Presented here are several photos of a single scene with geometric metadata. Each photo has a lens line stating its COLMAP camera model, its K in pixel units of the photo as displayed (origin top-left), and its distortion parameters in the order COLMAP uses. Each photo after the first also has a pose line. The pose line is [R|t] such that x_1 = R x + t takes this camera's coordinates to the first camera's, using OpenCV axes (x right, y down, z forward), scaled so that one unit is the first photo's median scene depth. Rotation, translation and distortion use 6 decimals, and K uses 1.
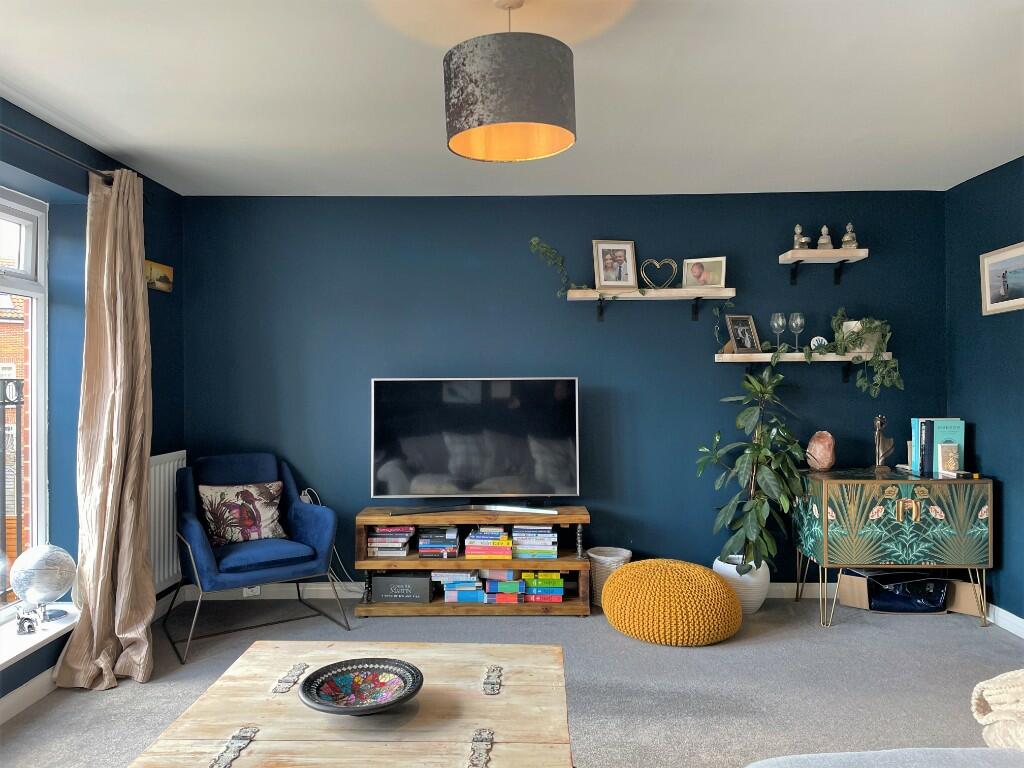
lens RADIAL K [[774.5, 0, 512.0], [0, 774.5, 376.1], [0, 0, 1]] dist [0.085703, -0.079760]
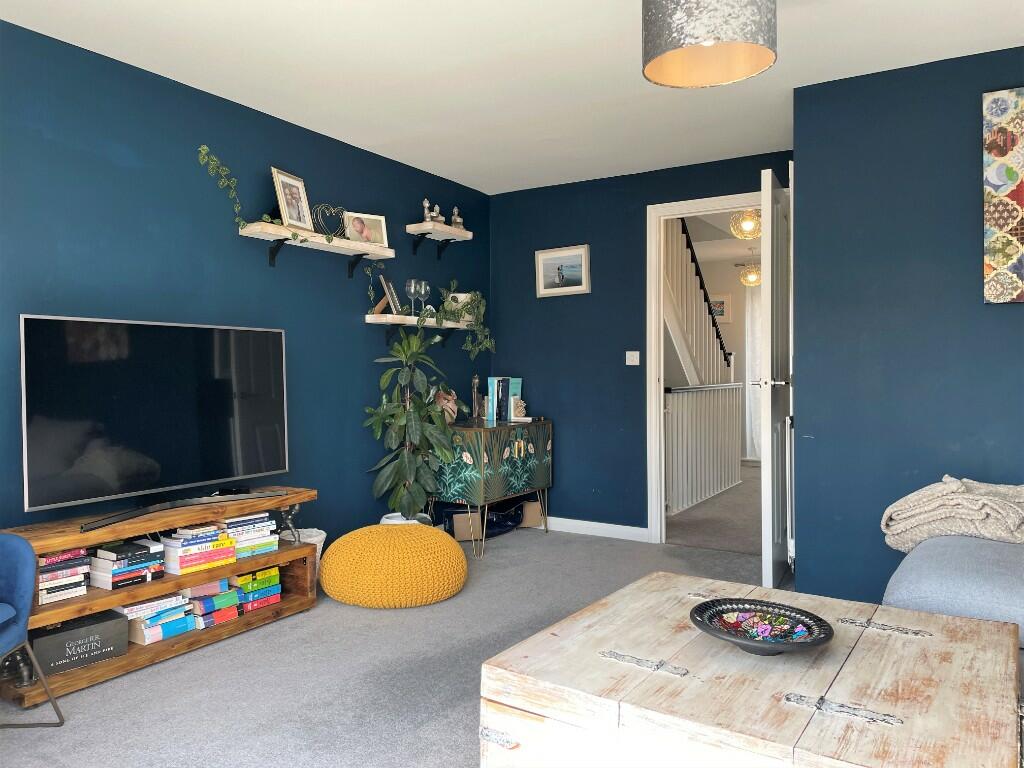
lens RADIAL K [[774.5, 0, 510.0], [0, 774.5, 379.8], [0, 0, 1]] dist [0.085703, -0.079760]
pose [[0.505955, -0.004645, 0.862547, -0.524379], [-0.000589, 0.999983, 0.005731, 0.051411], [-0.862560, -0.003407, 0.505944, 0.373559]]
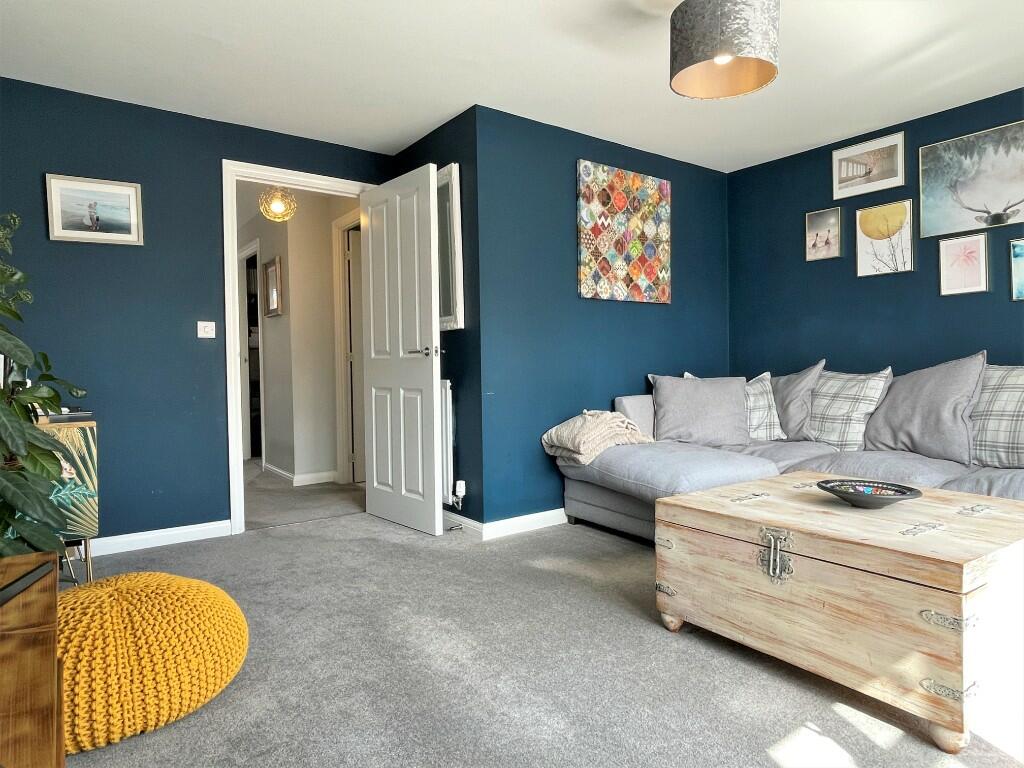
lens RADIAL K [[623.3, 0, 508.7], [0, 623.3, 377.8], [0, 0, 1]] dist [-0.002293, -0.001243]
pose [[-0.604312, -0.005924, 0.796726, -0.309297], [0.016992, 0.999649, 0.020321, 0.078594], [-0.796567, 0.025818, -0.603999, 0.985483]]
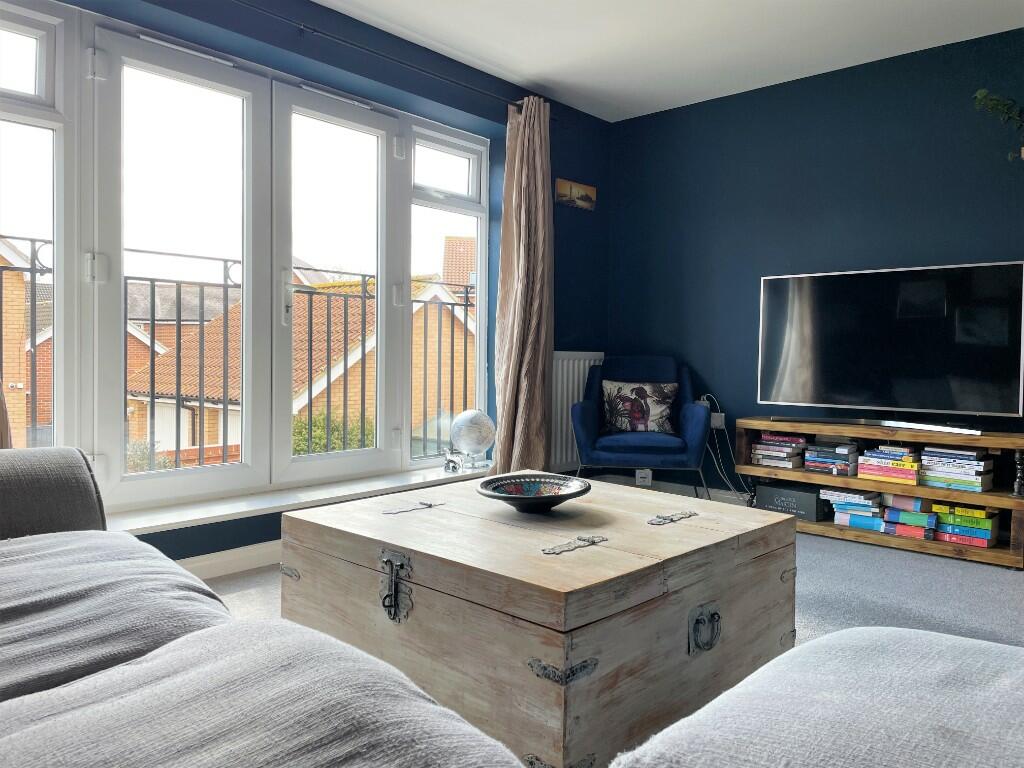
lens RADIAL K [[774.5, 0, 512.6], [0, 774.5, 372.9], [0, 0, 1]] dist [0.085703, -0.079760]
pose [[0.748674, 0.029724, -0.662272, 0.227791], [-0.013908, 0.999479, 0.029137, 0.097058], [0.662793, -0.012603, 0.748697, 0.090169]]
